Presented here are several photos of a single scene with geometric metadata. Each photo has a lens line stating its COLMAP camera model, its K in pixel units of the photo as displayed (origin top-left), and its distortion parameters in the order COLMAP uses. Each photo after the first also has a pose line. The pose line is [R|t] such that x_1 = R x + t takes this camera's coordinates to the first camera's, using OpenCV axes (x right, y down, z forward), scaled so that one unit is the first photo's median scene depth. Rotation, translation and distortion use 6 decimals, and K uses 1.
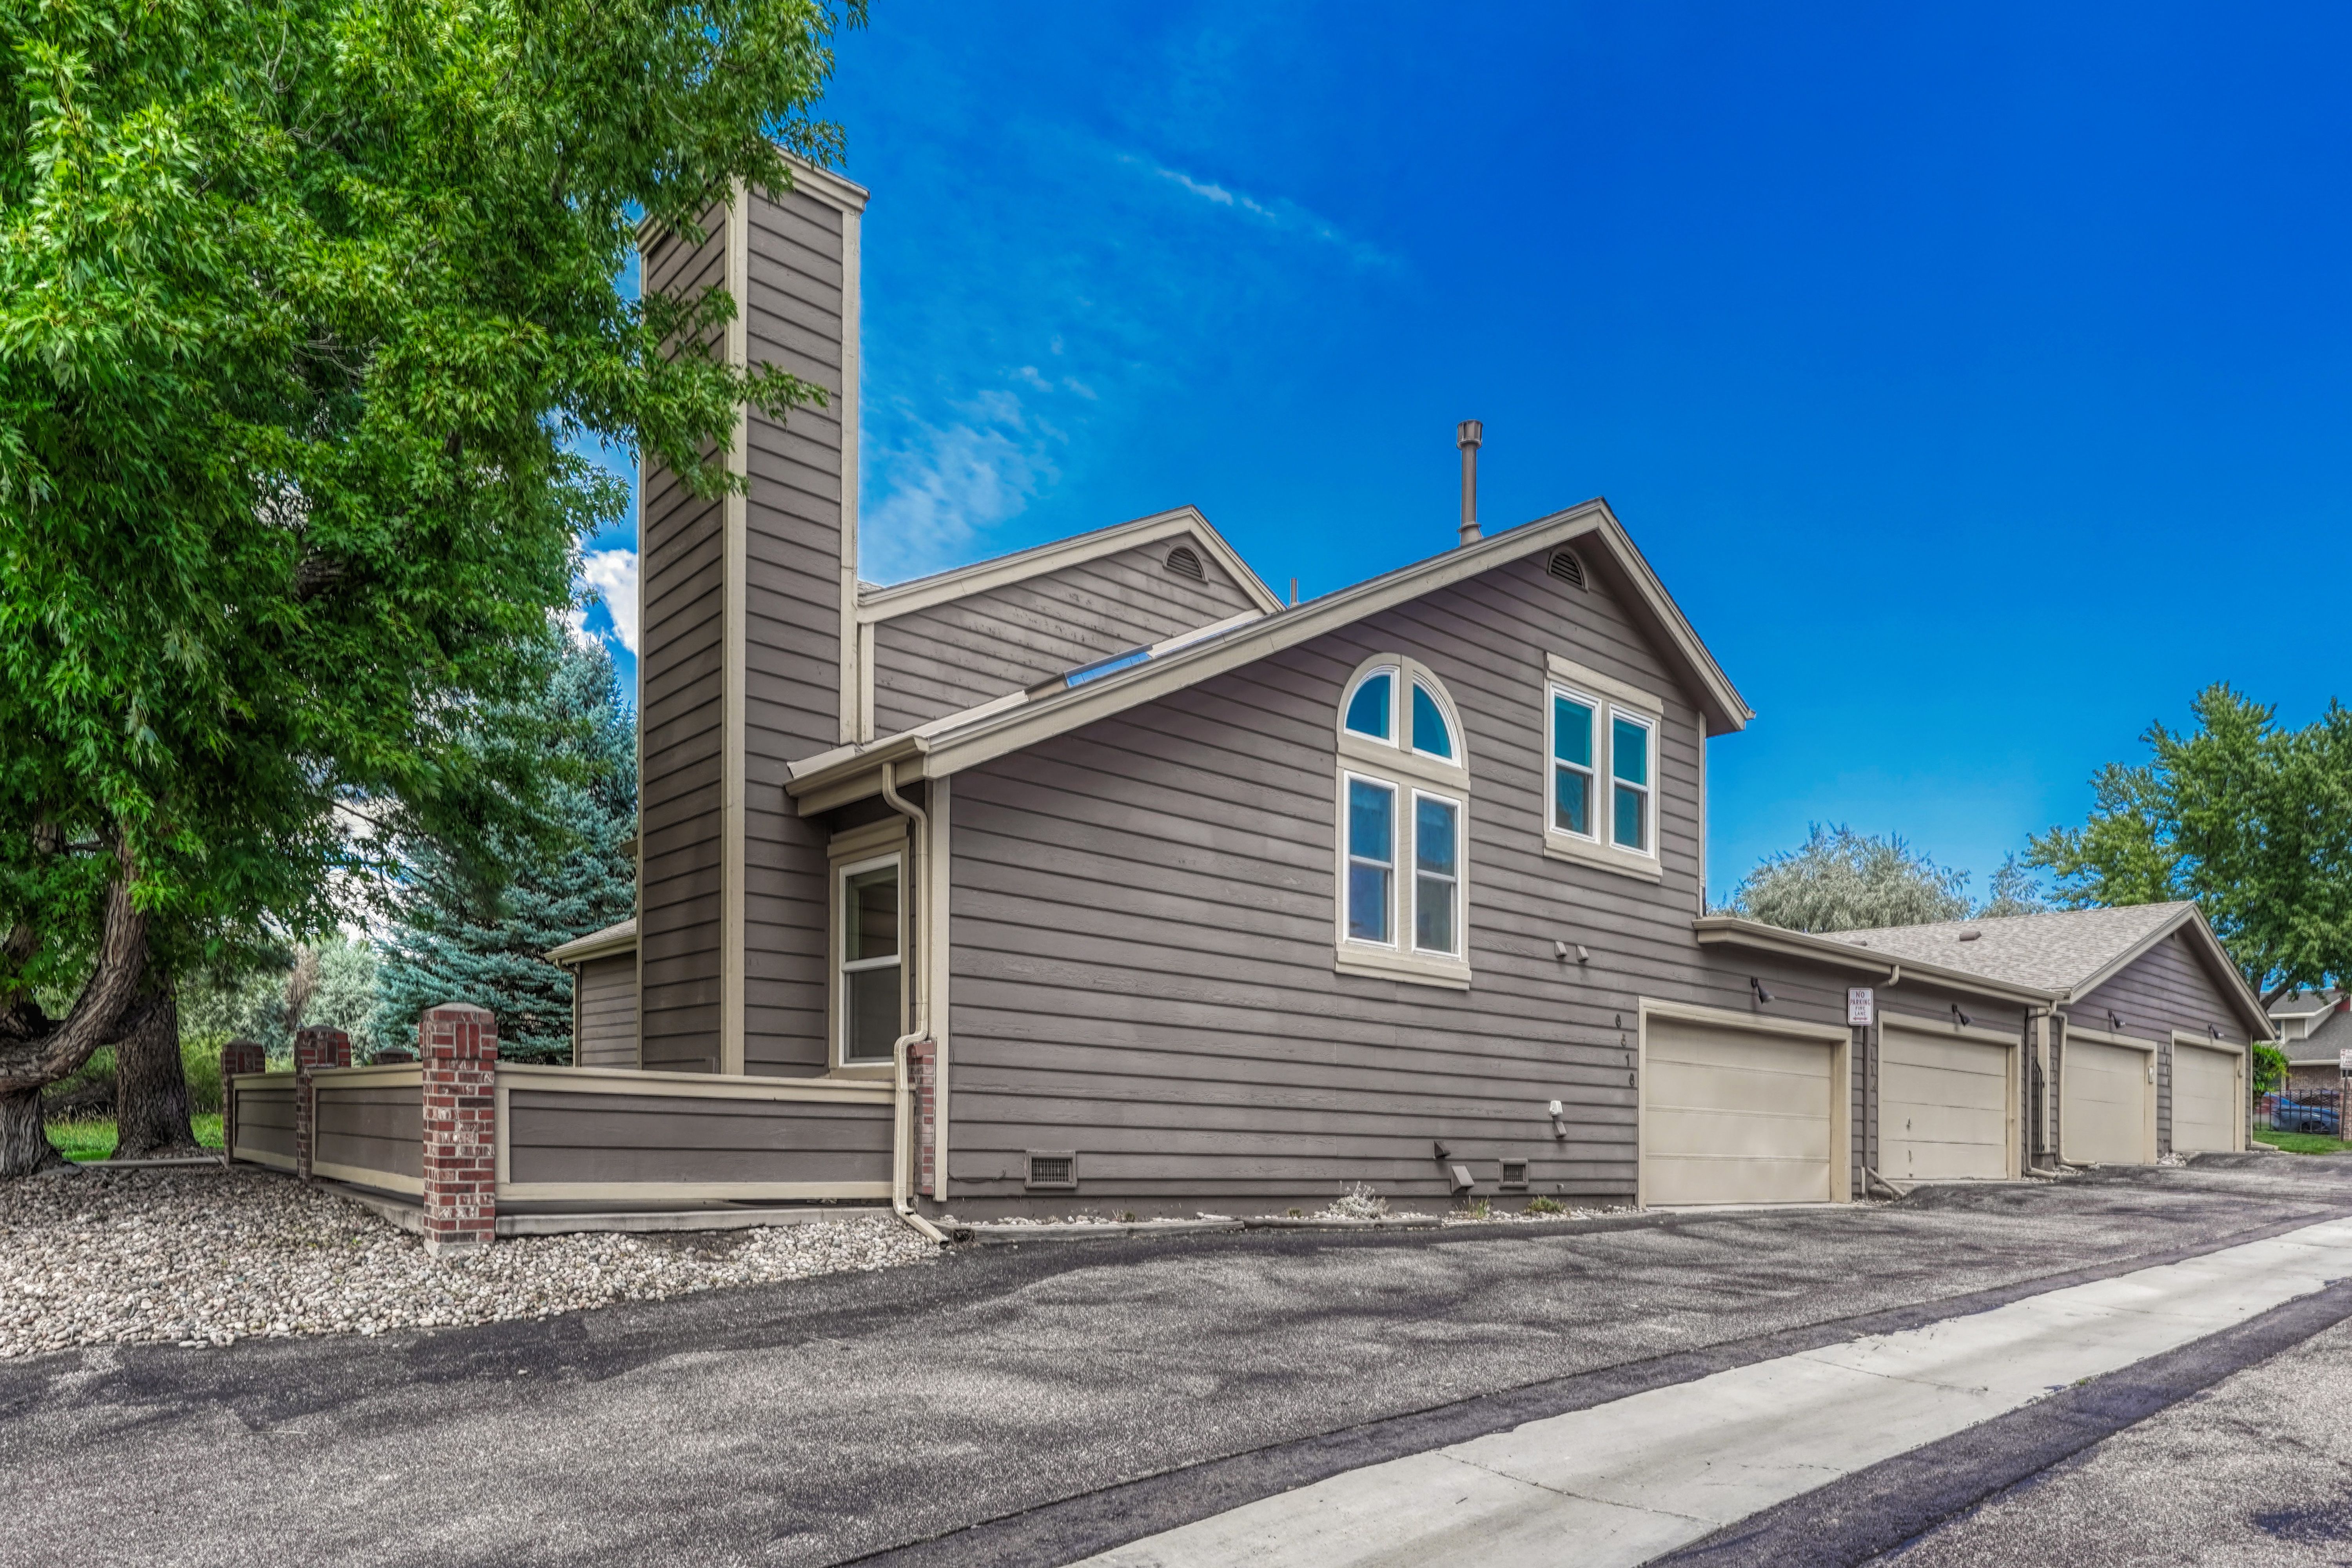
lens RADIAL K [[1439.5, 0, 1176.1], [0, 1439.5, 863.9], [0, 0, 1]] dist [-0.000708, -0.001917]
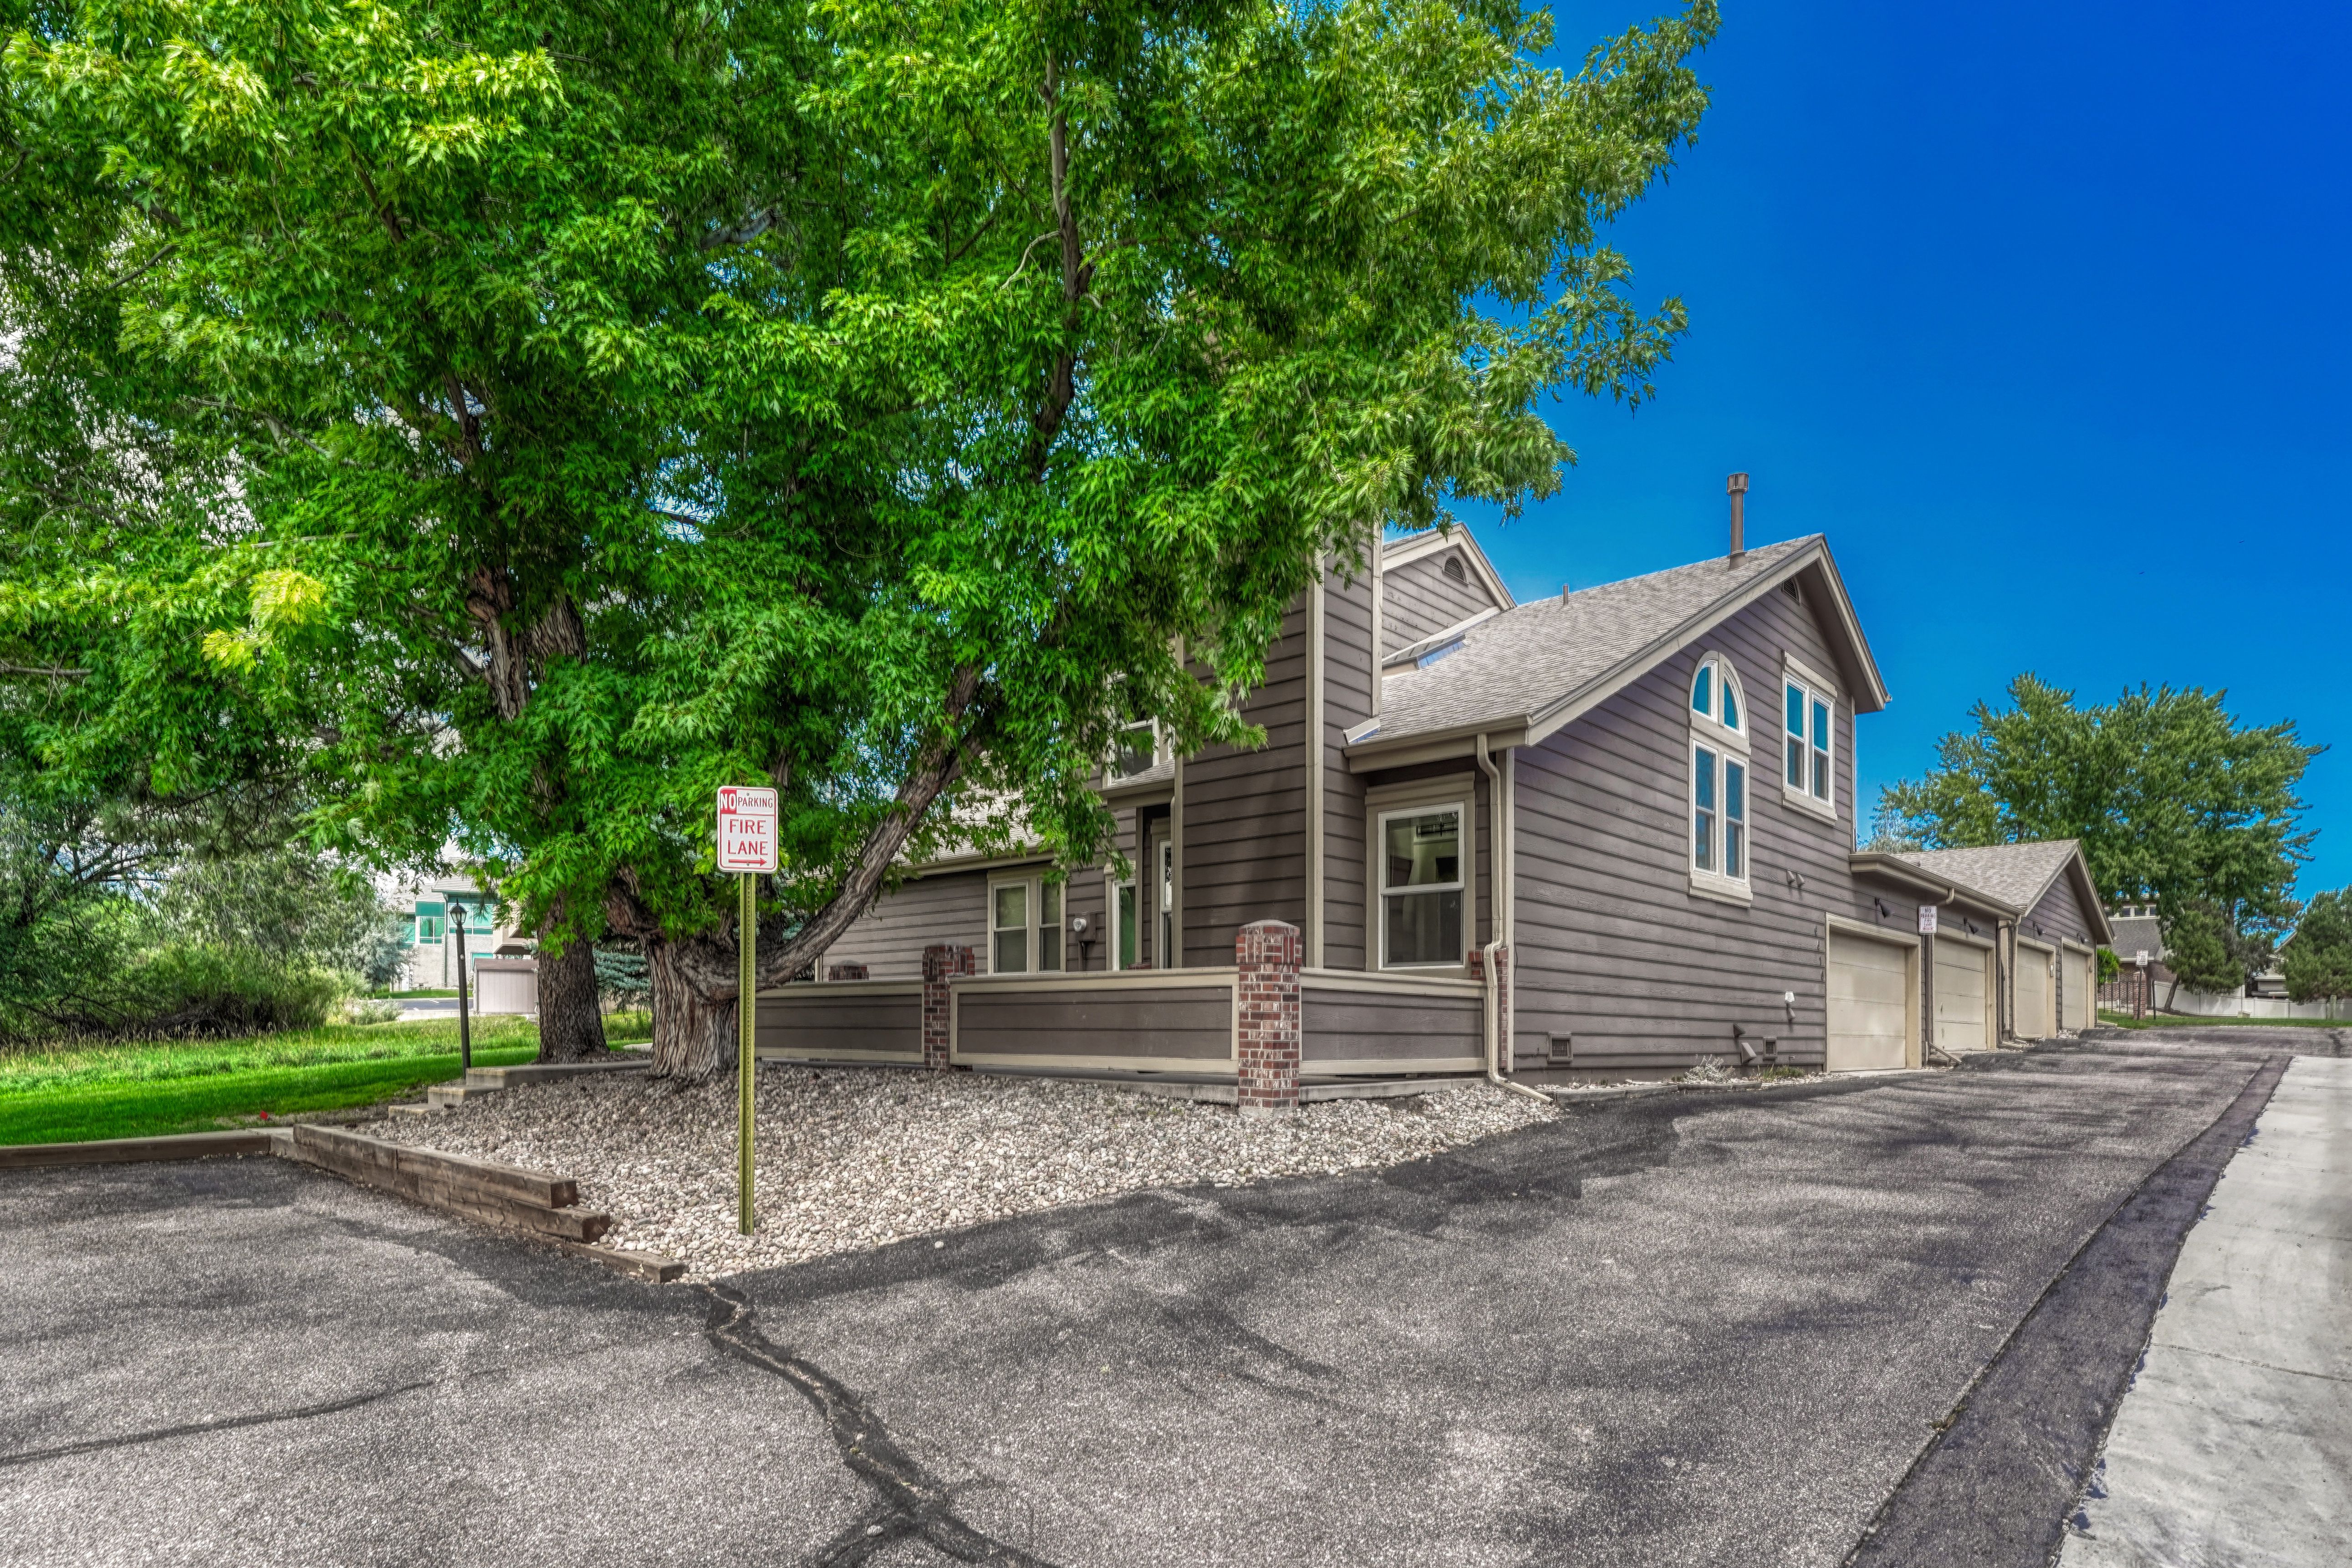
lens RADIAL K [[1254.2, 0, 1176.0], [0, 1254.2, 784.0], [0, 0, 1]] dist [0.003065, -0.000011]
pose [[0.990150, 0.009445, 0.139692, -0.478983], [-0.007635, 0.999880, -0.013490, -0.005568], [-0.139802, 0.012290, 0.990103, -0.060517]]
